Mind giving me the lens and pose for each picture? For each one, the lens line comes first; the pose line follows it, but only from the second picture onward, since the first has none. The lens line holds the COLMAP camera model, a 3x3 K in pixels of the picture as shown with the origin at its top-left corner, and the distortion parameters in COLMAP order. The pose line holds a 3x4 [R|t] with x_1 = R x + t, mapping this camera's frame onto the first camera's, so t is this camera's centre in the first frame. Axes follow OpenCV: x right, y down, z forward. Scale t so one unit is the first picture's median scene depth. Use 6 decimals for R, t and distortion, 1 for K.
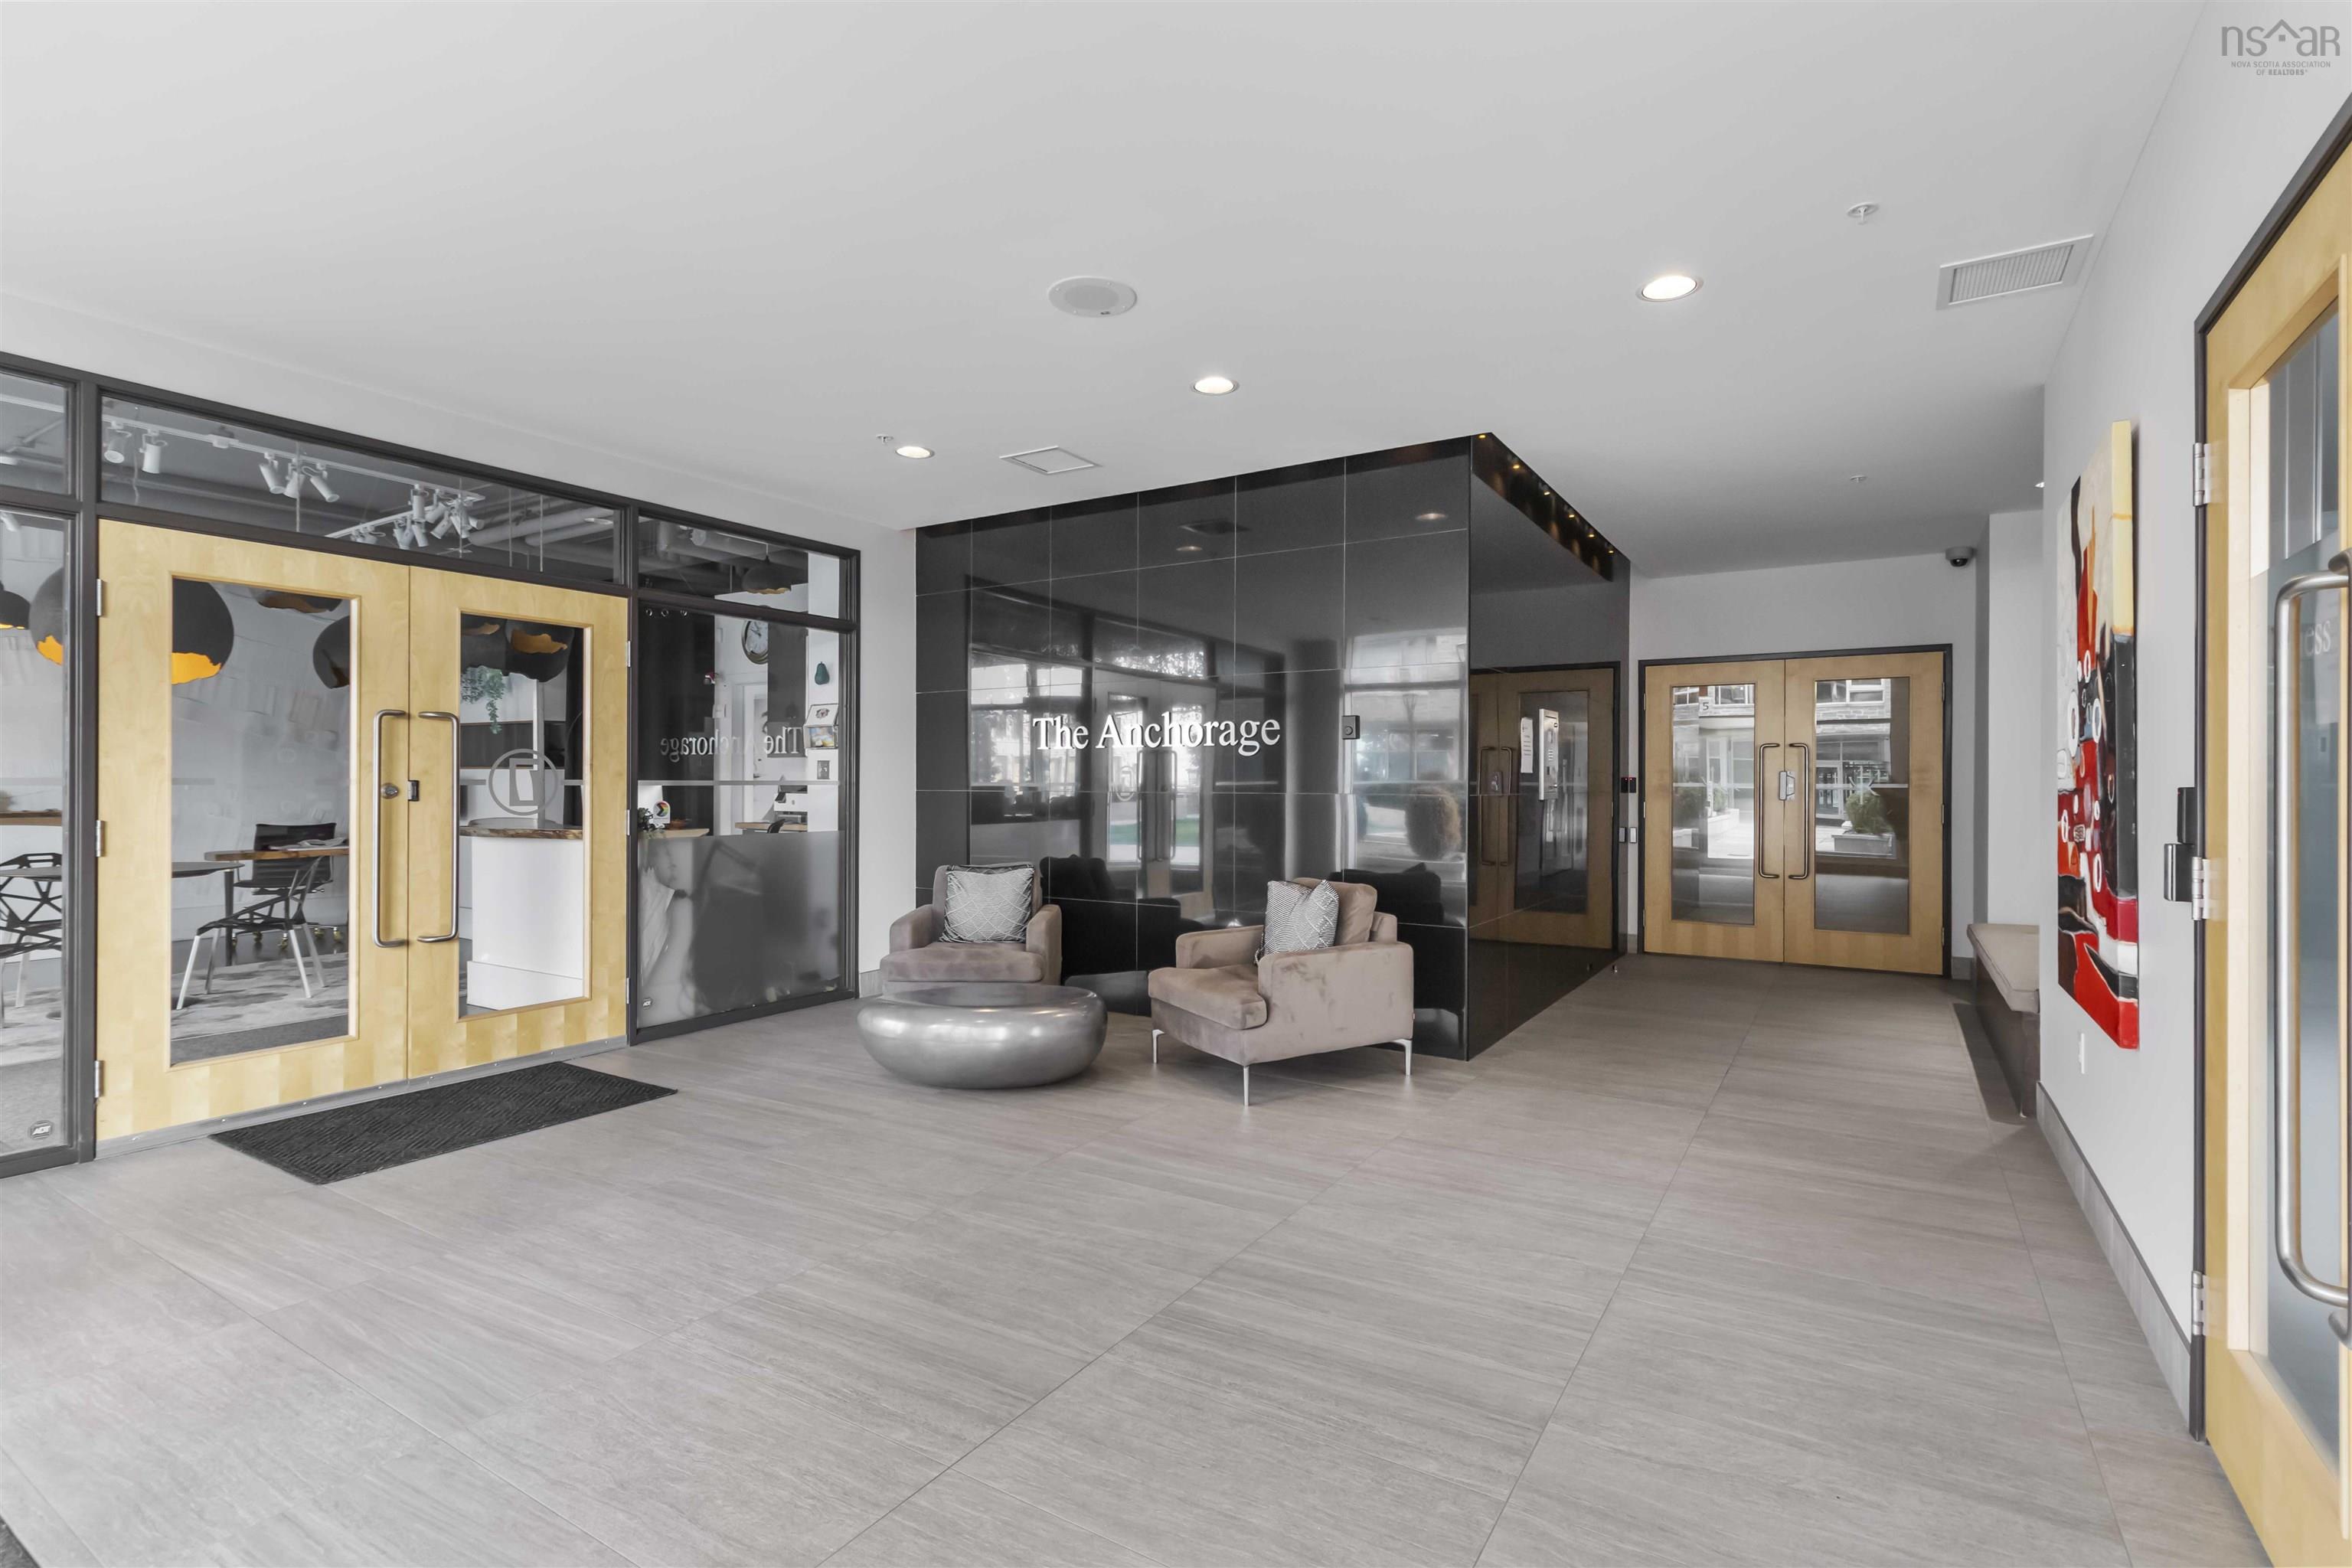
lens RADIAL K [[1091.5, 0, 1182.5], [0, 1091.5, 768.4], [0, 0, 1]] dist [0.003474, 0.000037]
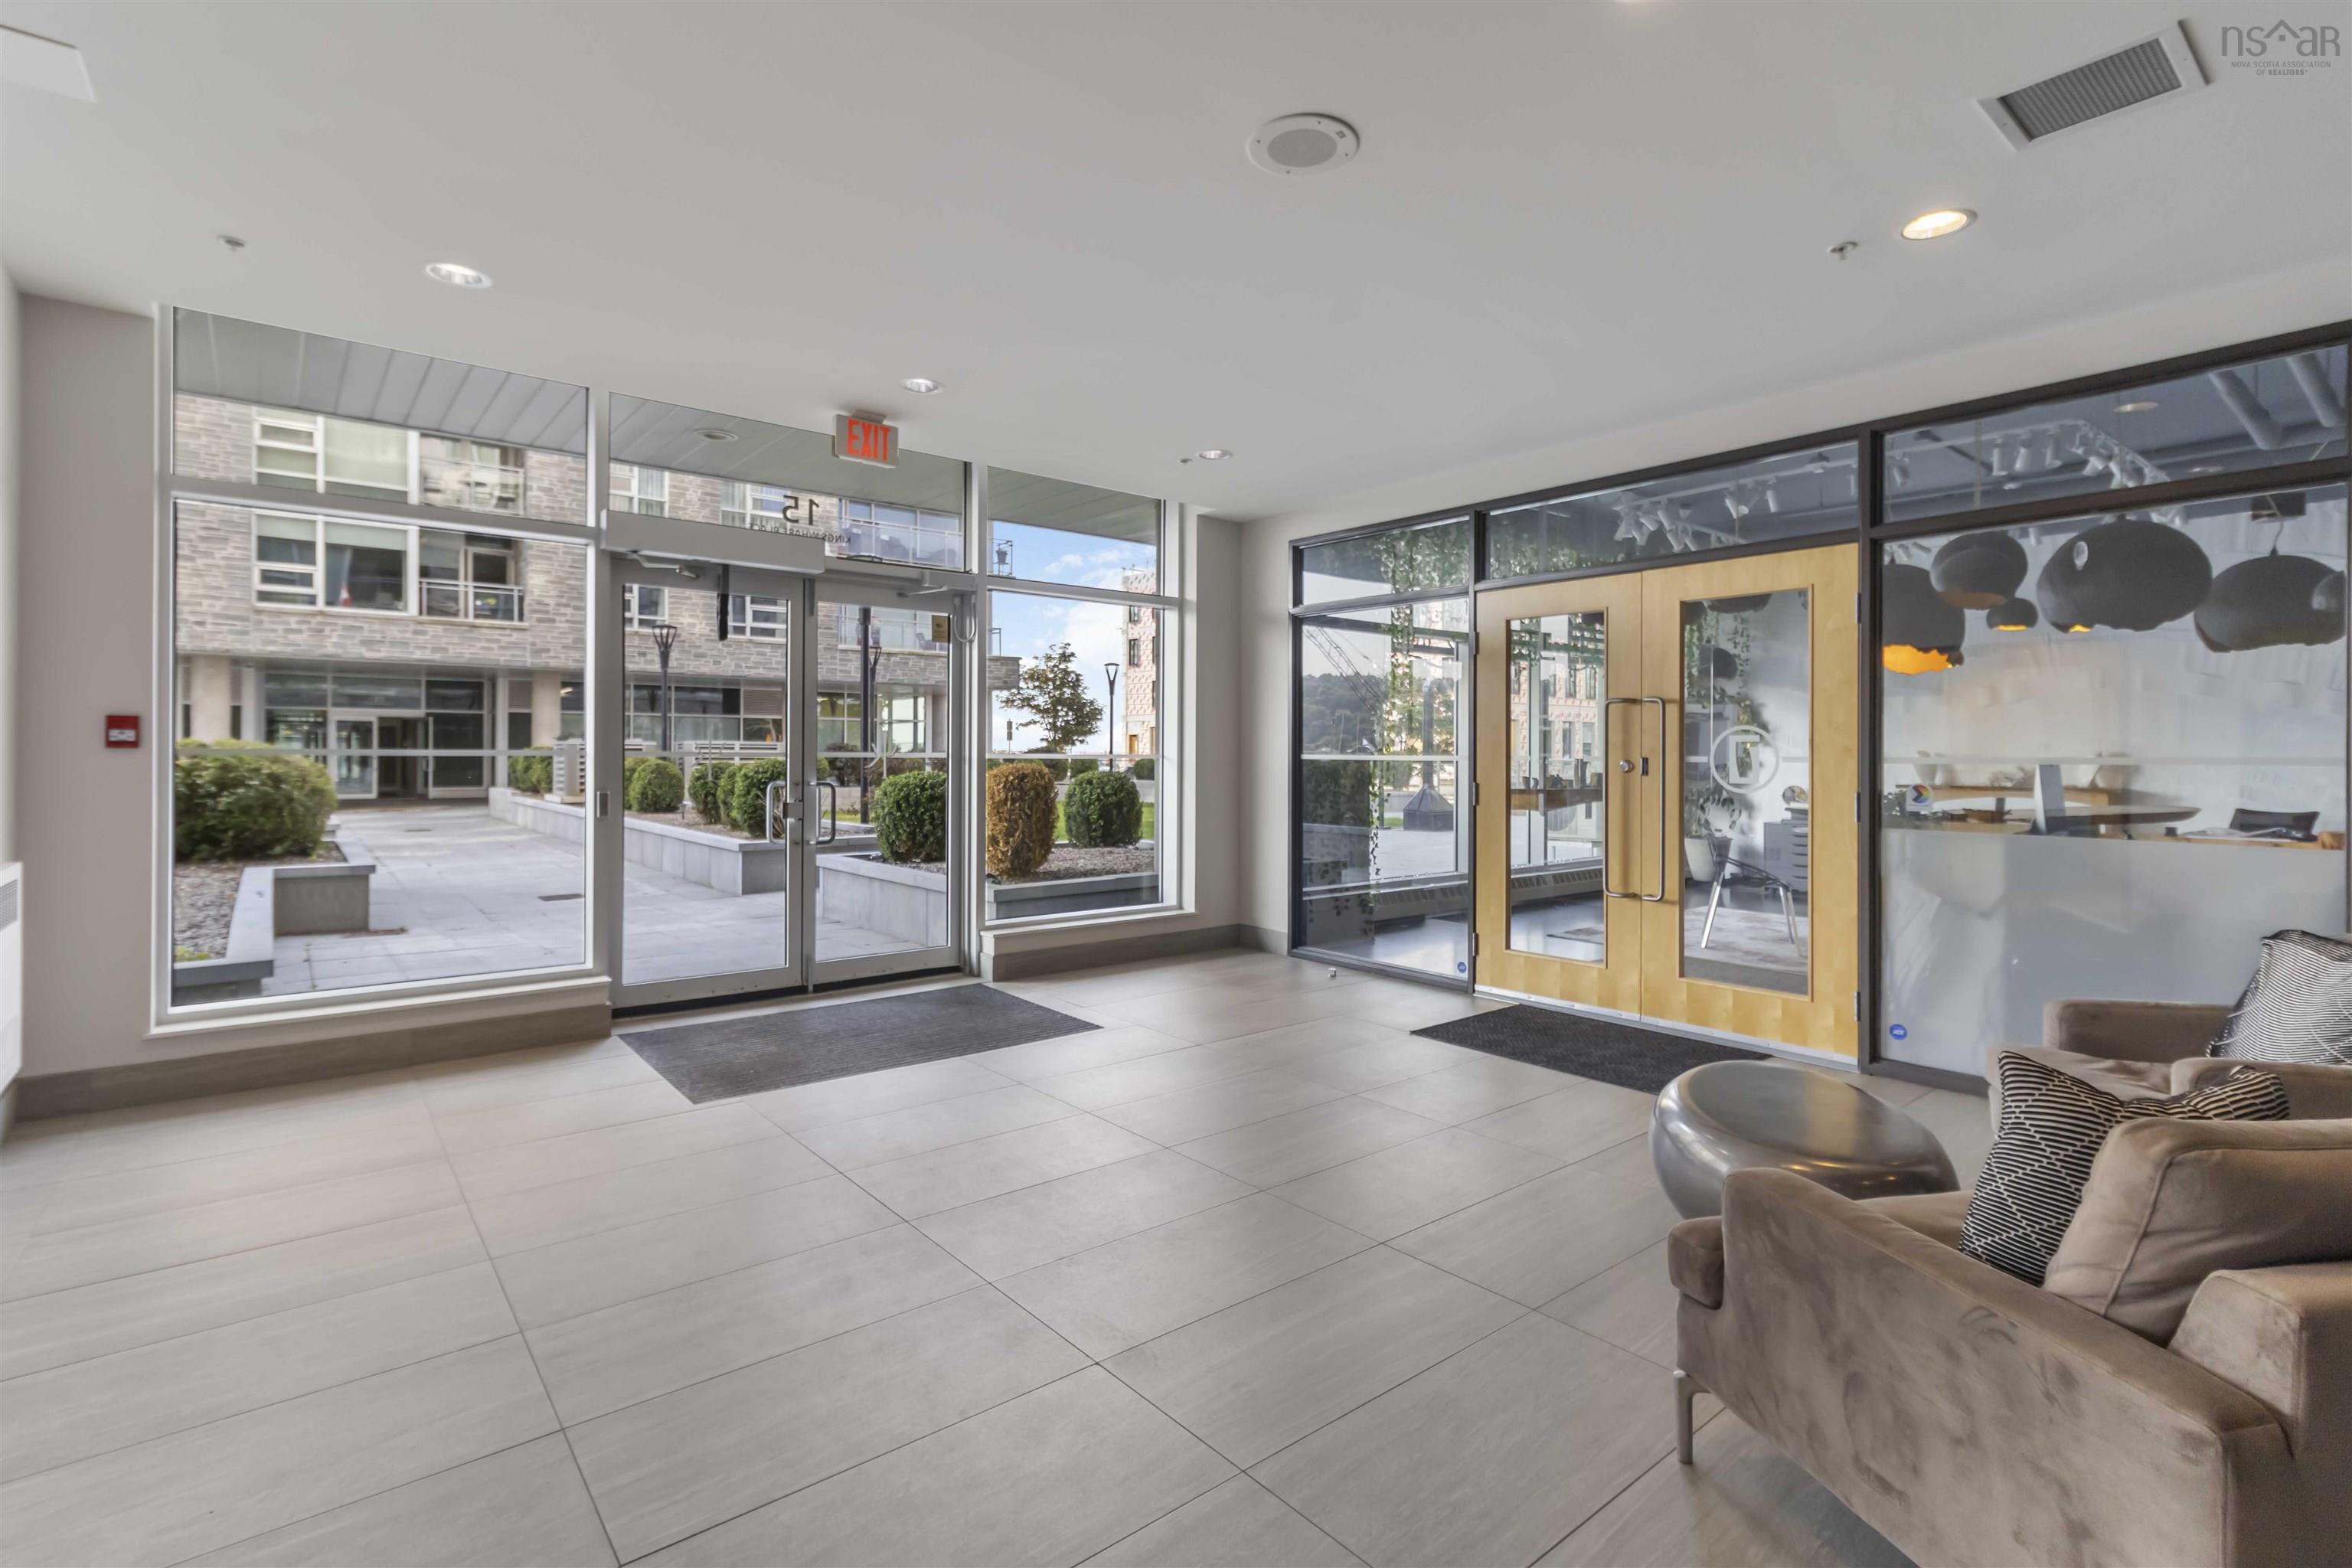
lens RADIAL K [[1091.5, 0, 1182.5], [0, 1091.5, 768.4], [0, 0, 1]] dist [0.003474, 0.000037]
pose [[-0.307816, 0.007379, -0.951417, 0.535400], [0.010785, 0.999933, 0.004266, 0.012530], [0.951385, -0.008948, -0.307875, 0.884834]]
